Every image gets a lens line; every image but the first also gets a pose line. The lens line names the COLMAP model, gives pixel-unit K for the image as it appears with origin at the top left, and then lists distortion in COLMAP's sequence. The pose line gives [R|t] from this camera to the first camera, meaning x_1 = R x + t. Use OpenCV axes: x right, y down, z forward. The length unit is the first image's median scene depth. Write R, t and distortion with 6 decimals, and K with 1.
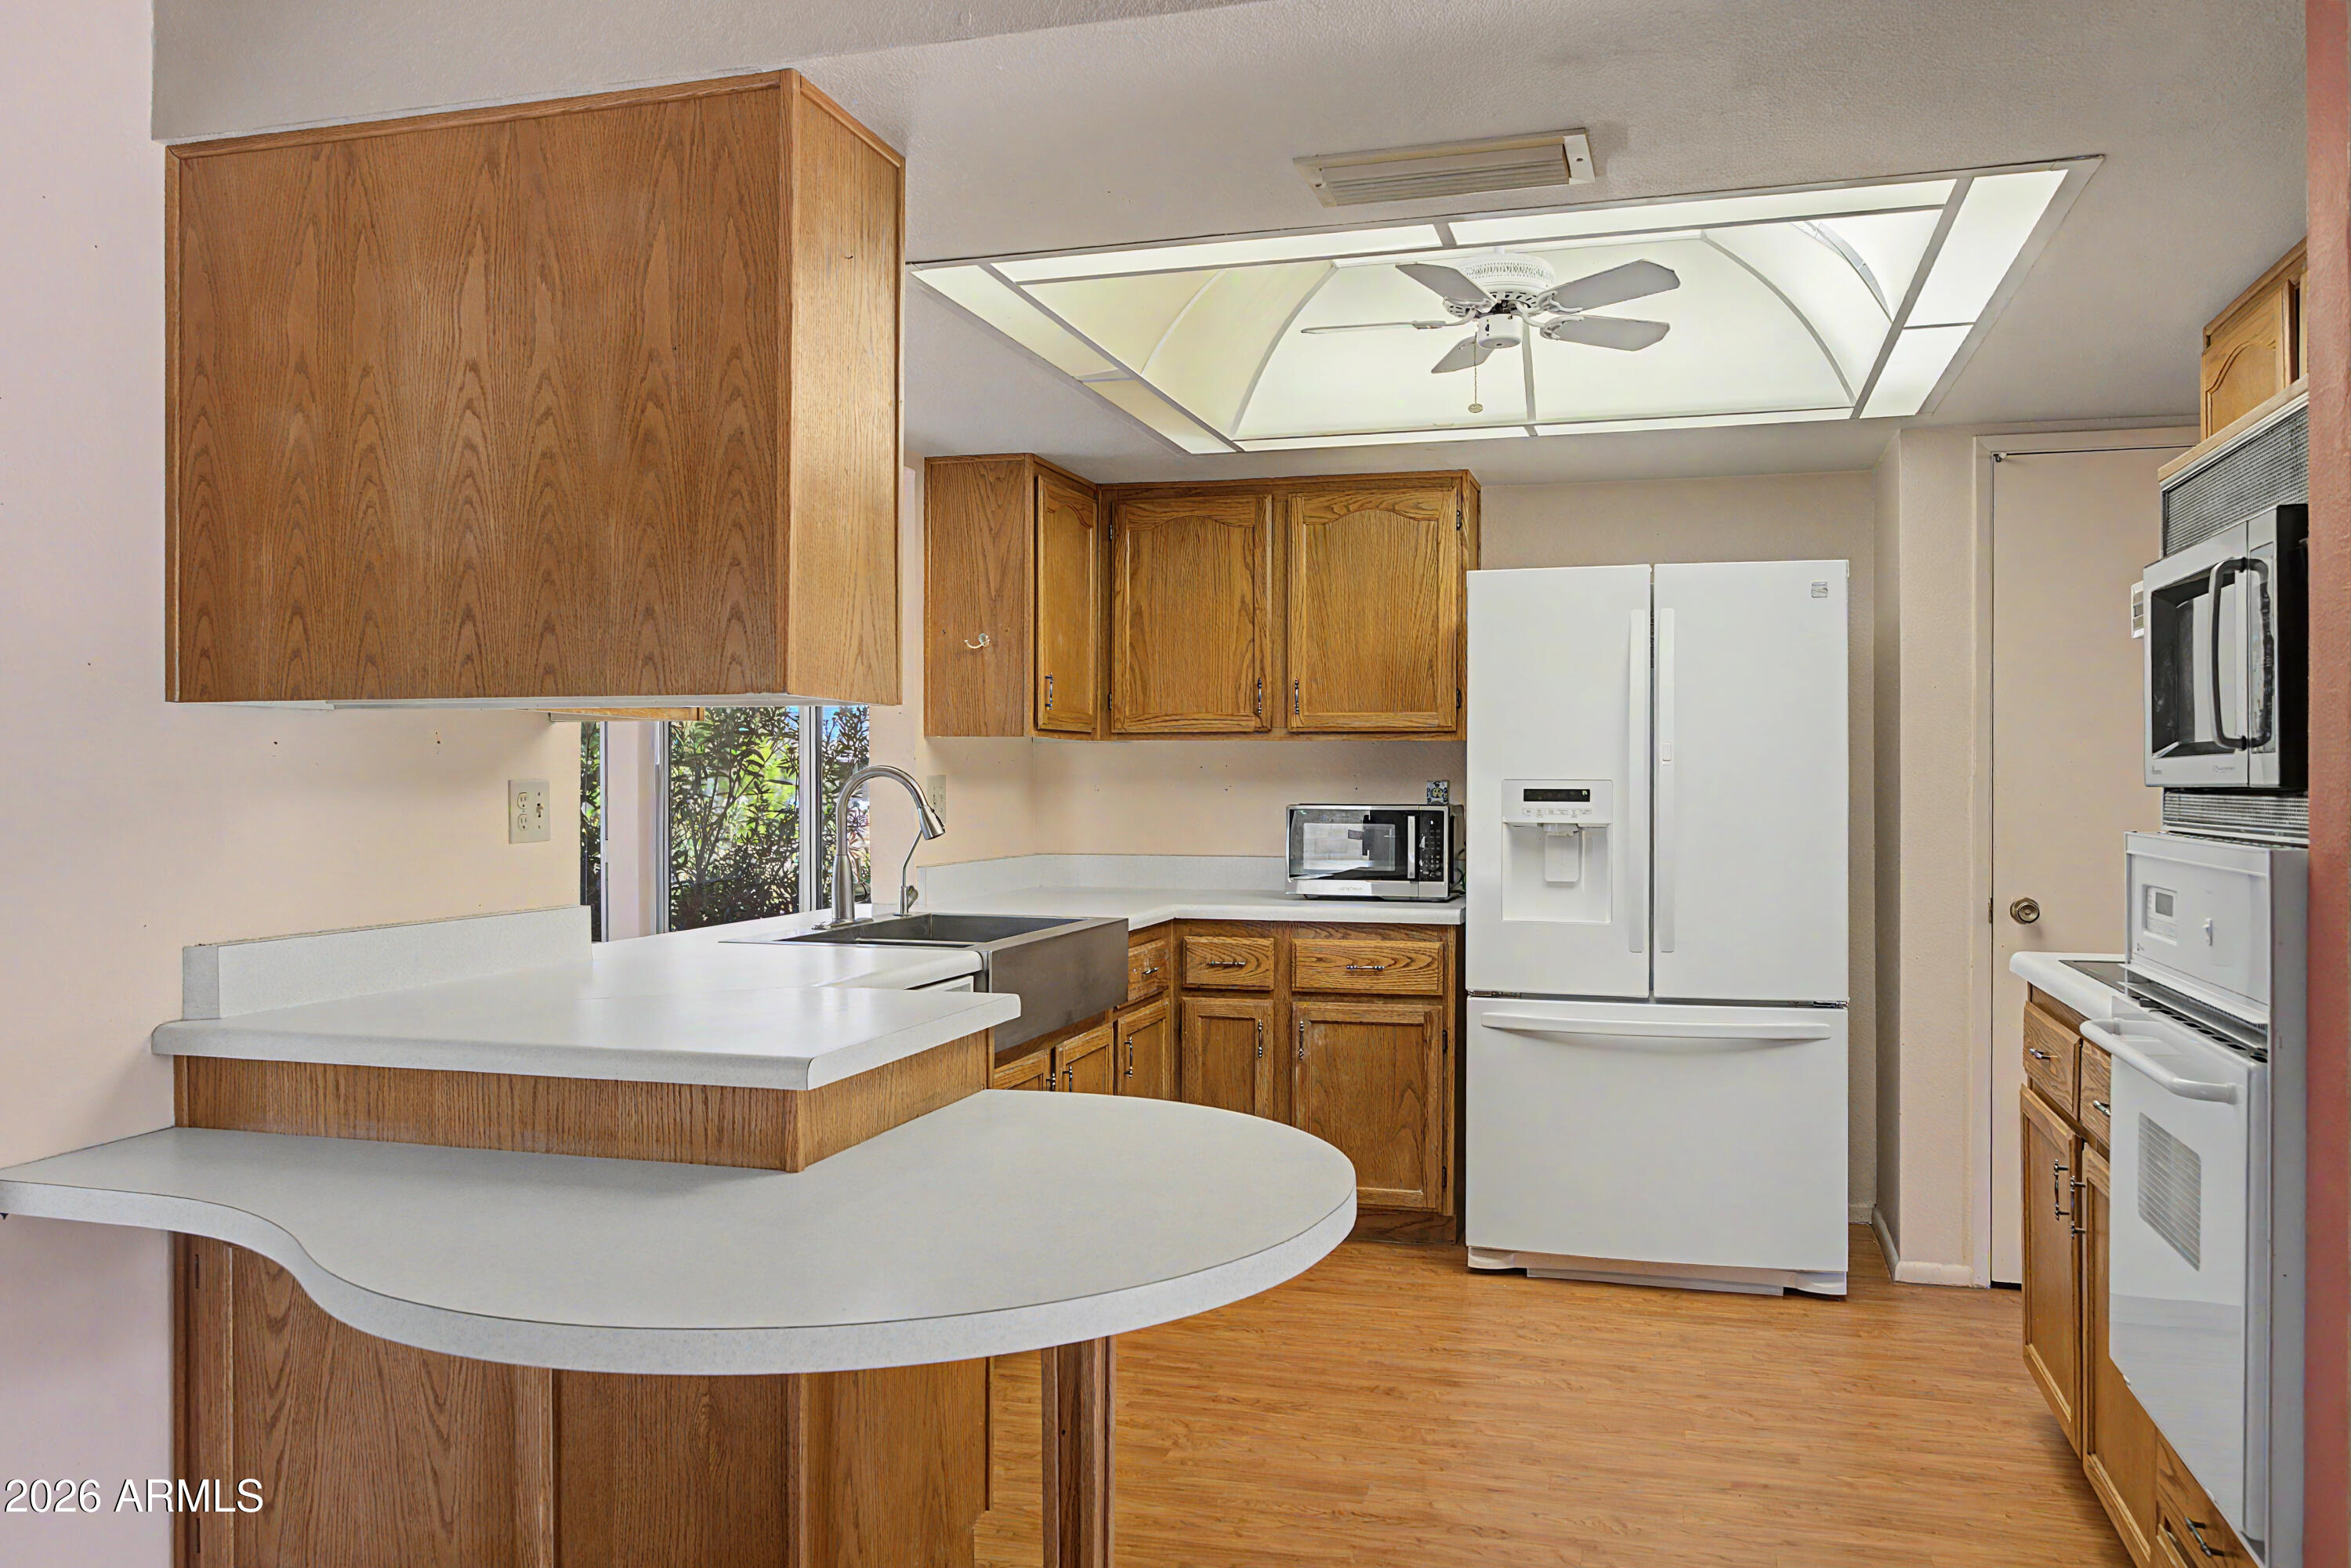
lens RADIAL K [[1779.9, 0, 1174.6], [0, 1779.9, 781.3], [0, 0, 1]] dist [-0.000913, 0.004091]
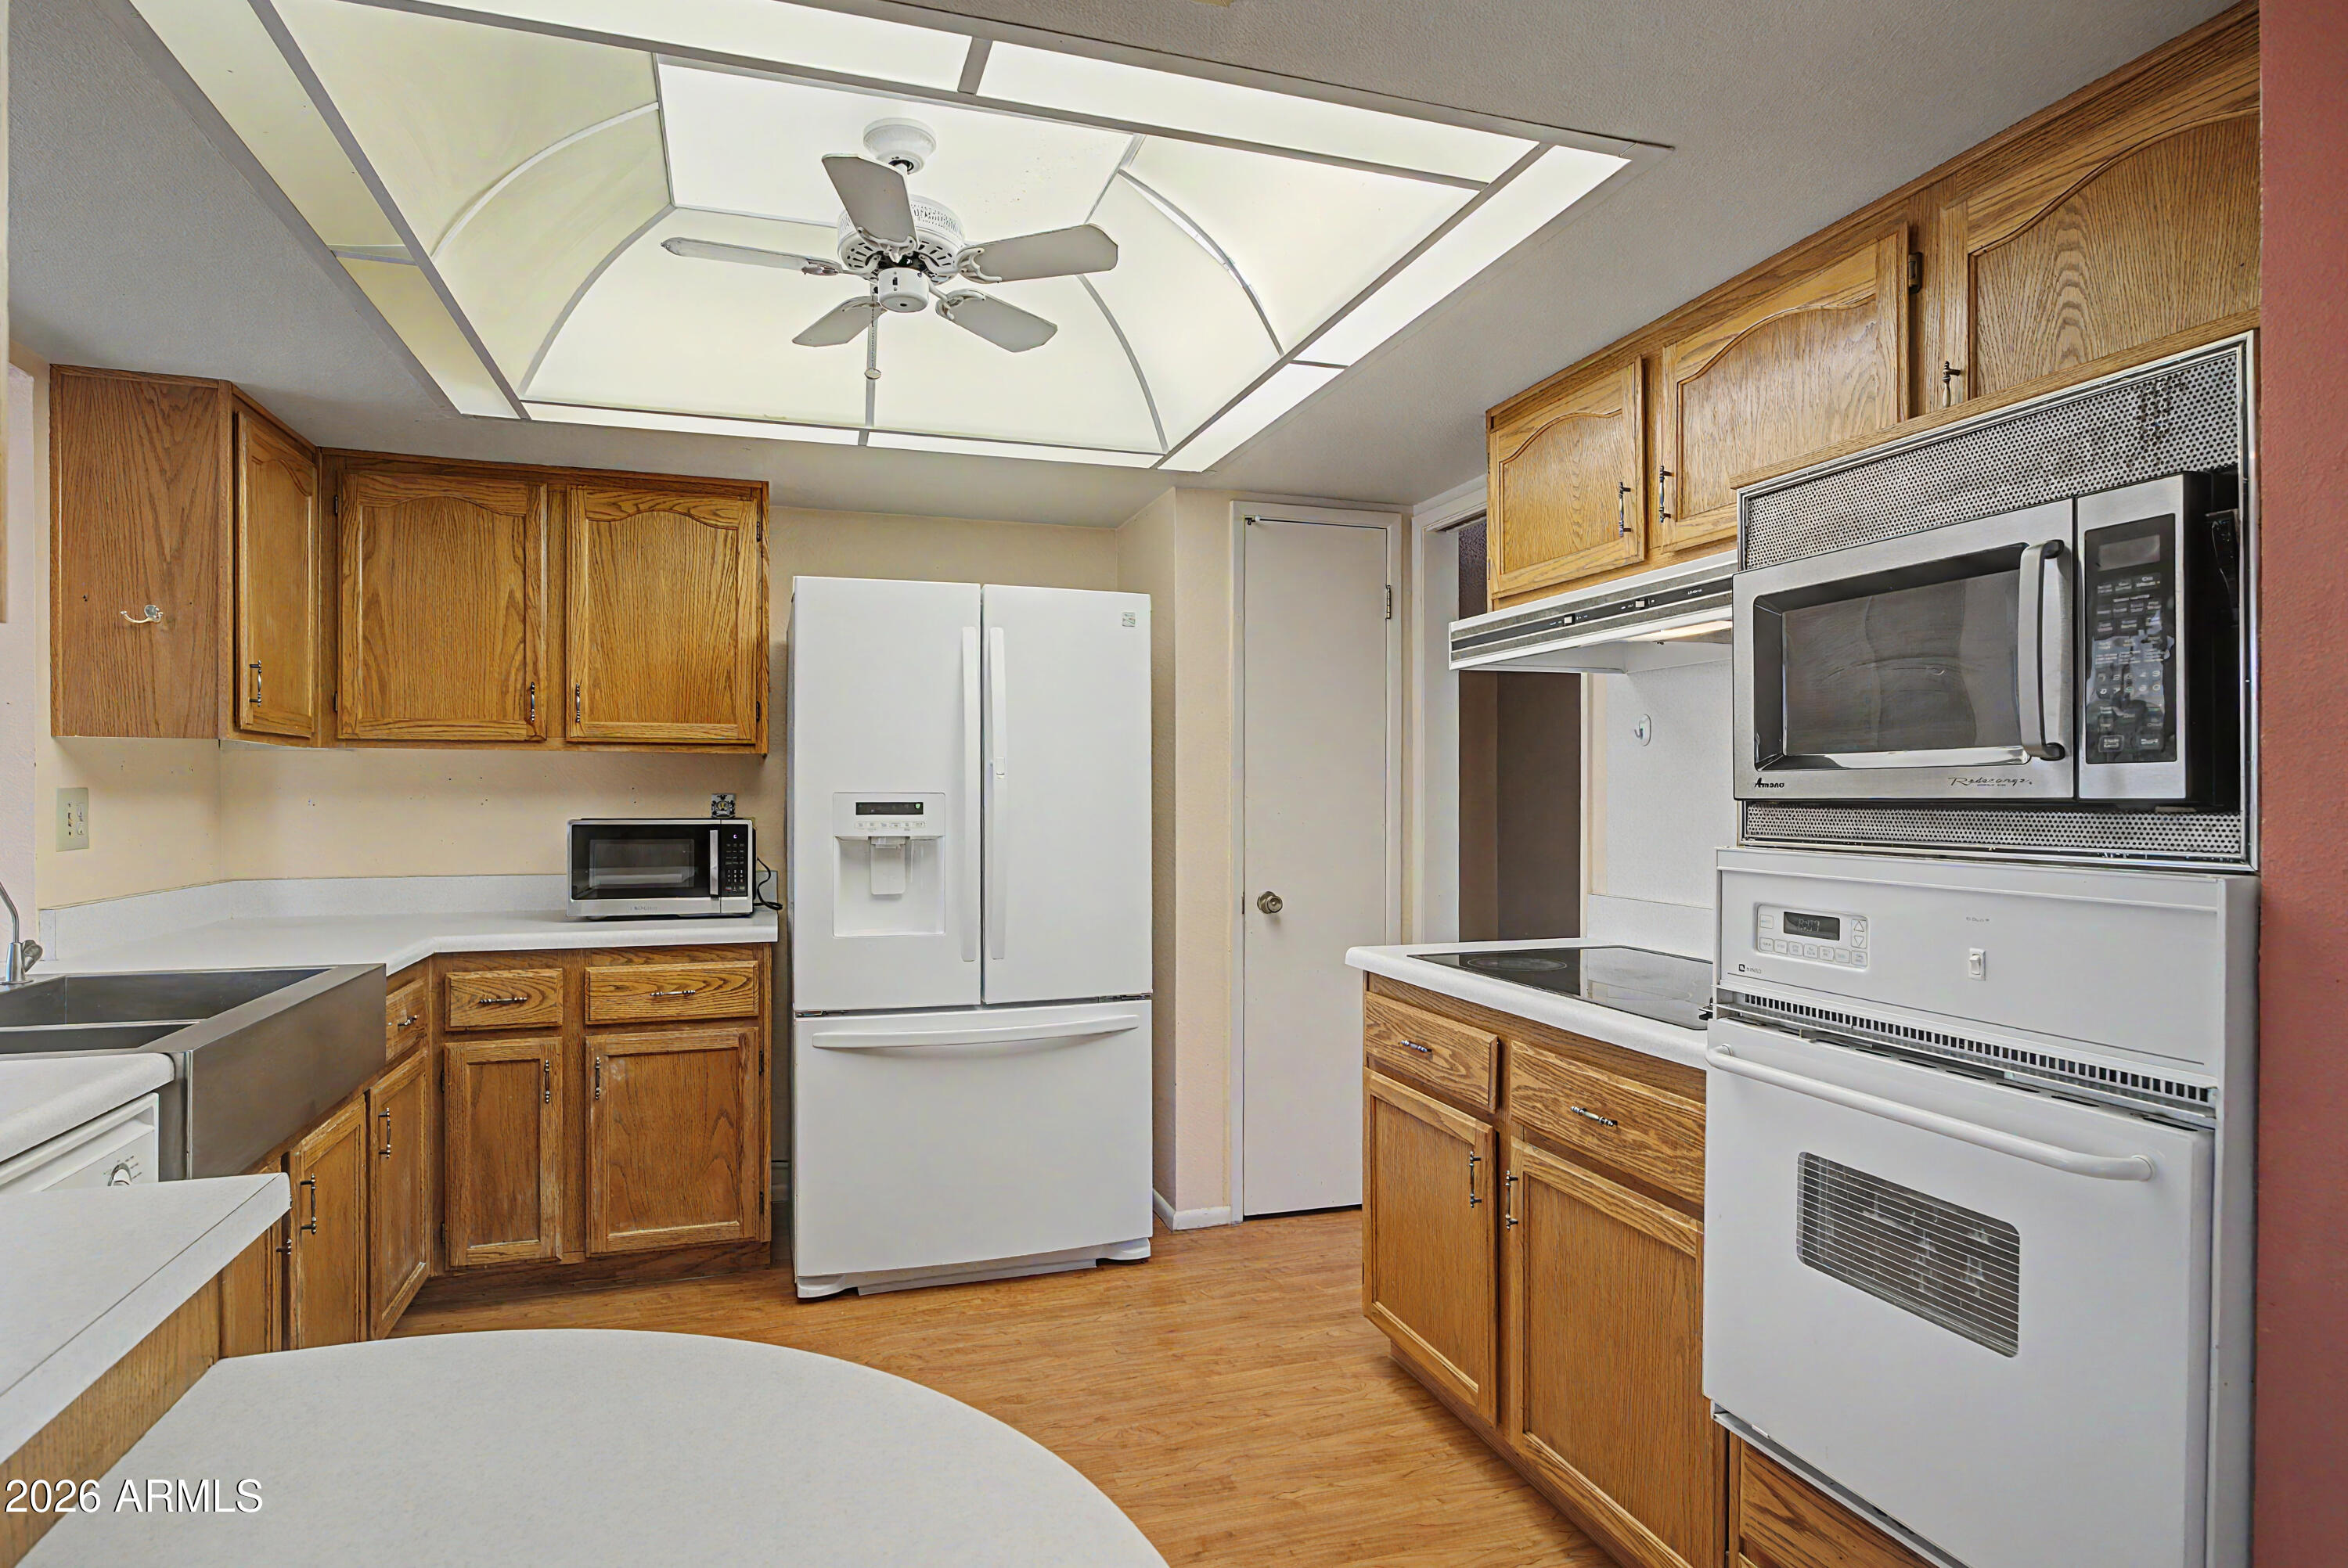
lens RADIAL K [[1268.3, 0, 1171.9], [0, 1268.3, 799.6], [0, 0, 1]] dist [-0.010108, 0.005081]
pose [[0.831015, -0.003021, 0.556242, -0.046944], [0.000463, 0.999989, 0.004740, -0.000404], [-0.556250, -0.003681, 0.831007, 0.311909]]
